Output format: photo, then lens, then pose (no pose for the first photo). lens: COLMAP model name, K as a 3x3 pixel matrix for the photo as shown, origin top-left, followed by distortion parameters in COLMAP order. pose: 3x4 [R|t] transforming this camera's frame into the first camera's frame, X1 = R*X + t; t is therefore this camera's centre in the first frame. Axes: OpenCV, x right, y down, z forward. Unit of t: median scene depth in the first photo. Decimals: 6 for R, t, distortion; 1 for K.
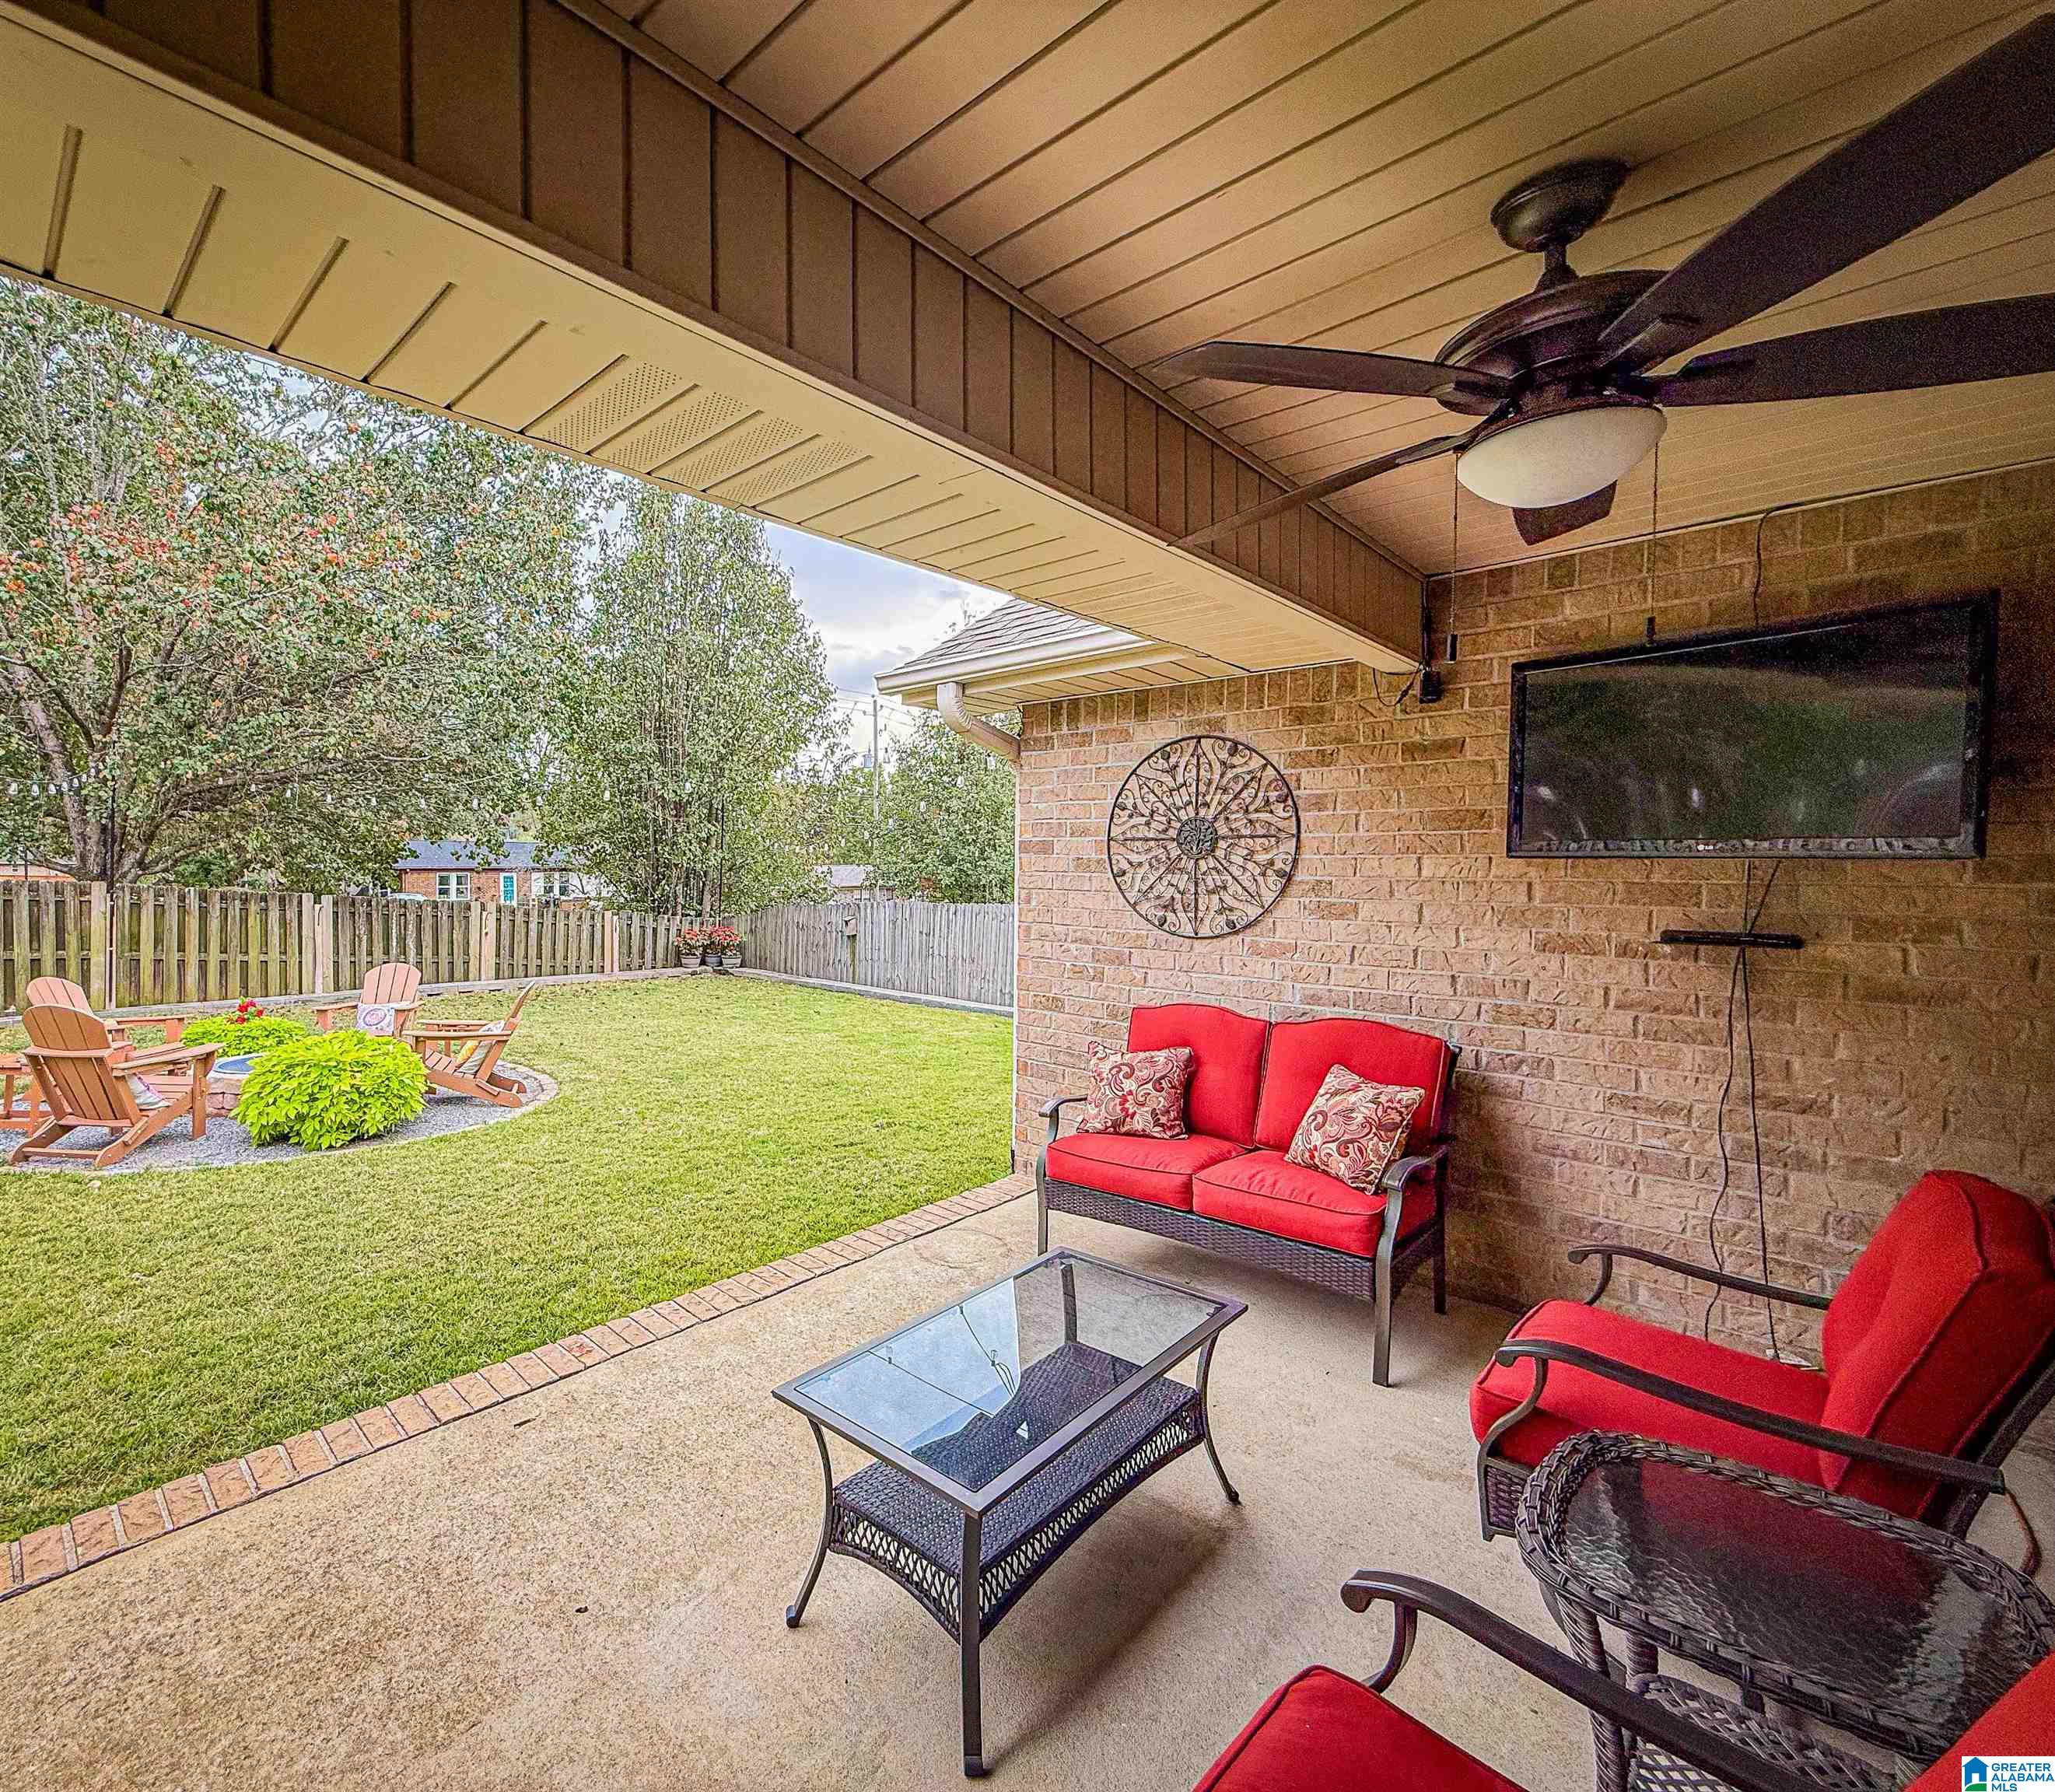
lens RADIAL K [[1051.9, 0, 1027.5], [0, 1051.9, 896.0], [0, 0, 1]] dist [0.000851, -0.000436]
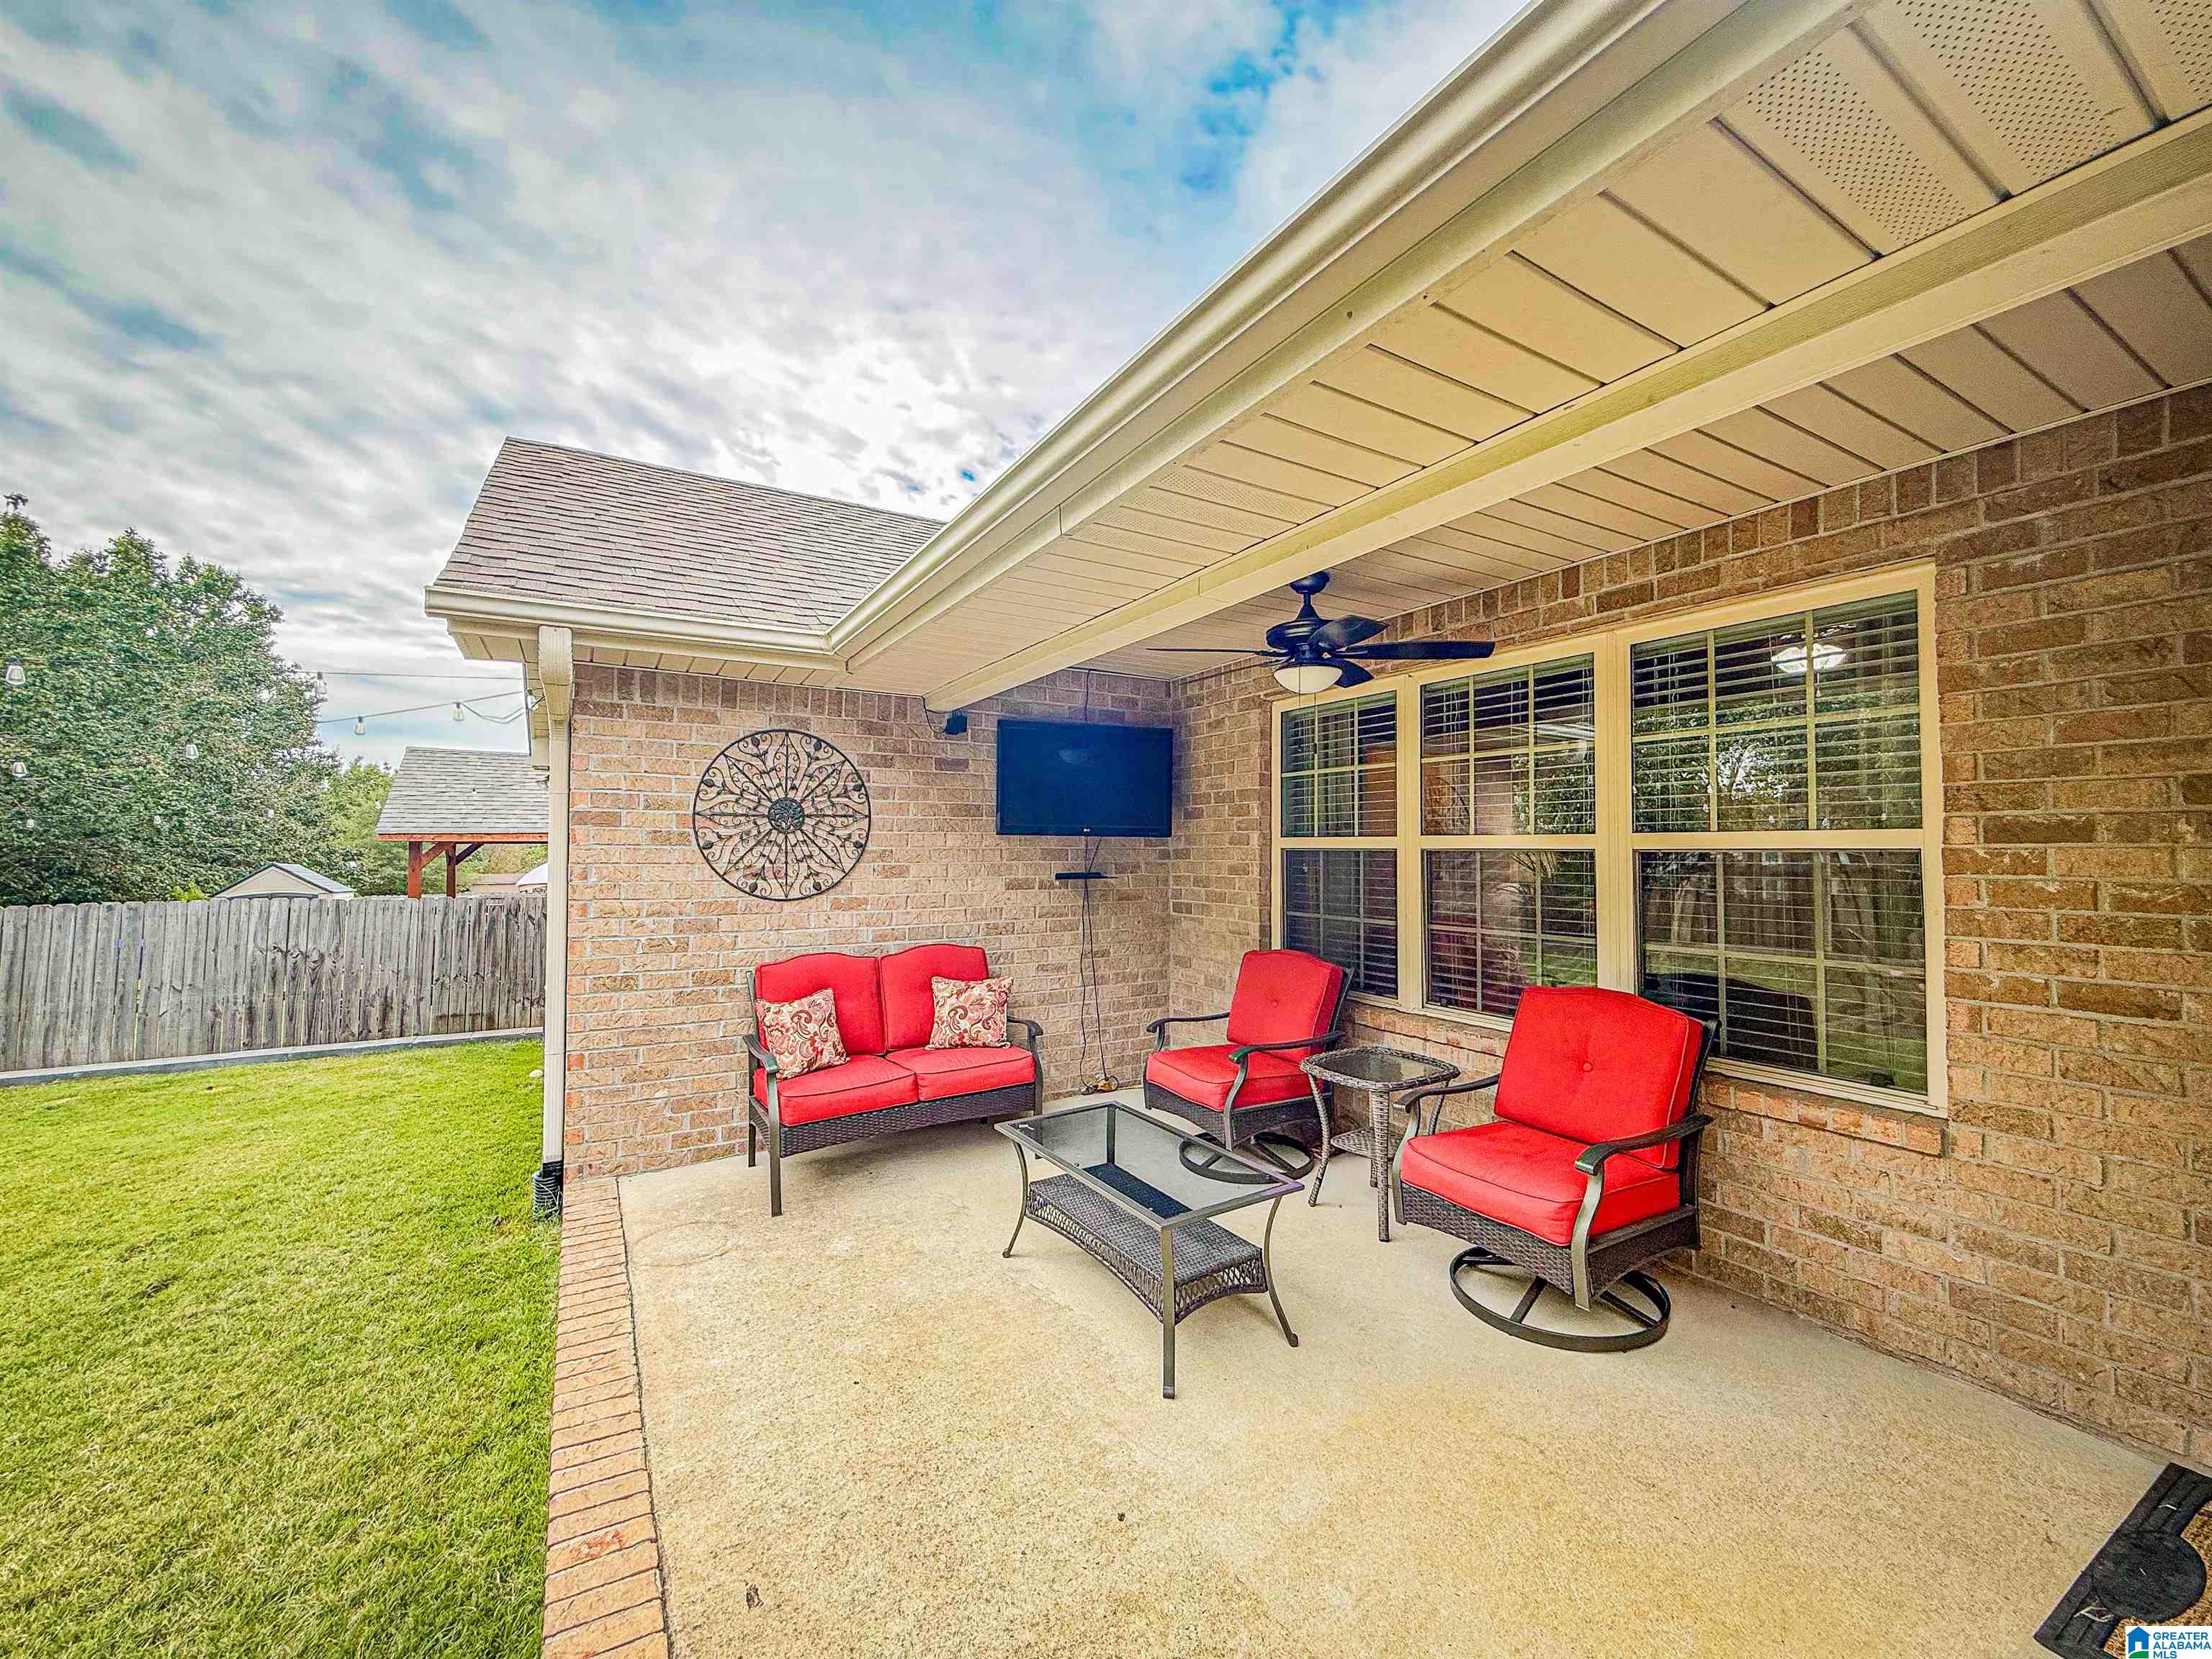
lens RADIAL K [[876.6, 0, 1106.0], [0, 876.6, 829.5], [0, 0, 1]] dist [0.000823, -0.000333]
pose [[0.229773, 0.019024, 0.973058, -0.733603], [0.033947, 0.999044, -0.027548, -0.000025], [-0.972652, 0.039362, 0.228908, 0.436294]]
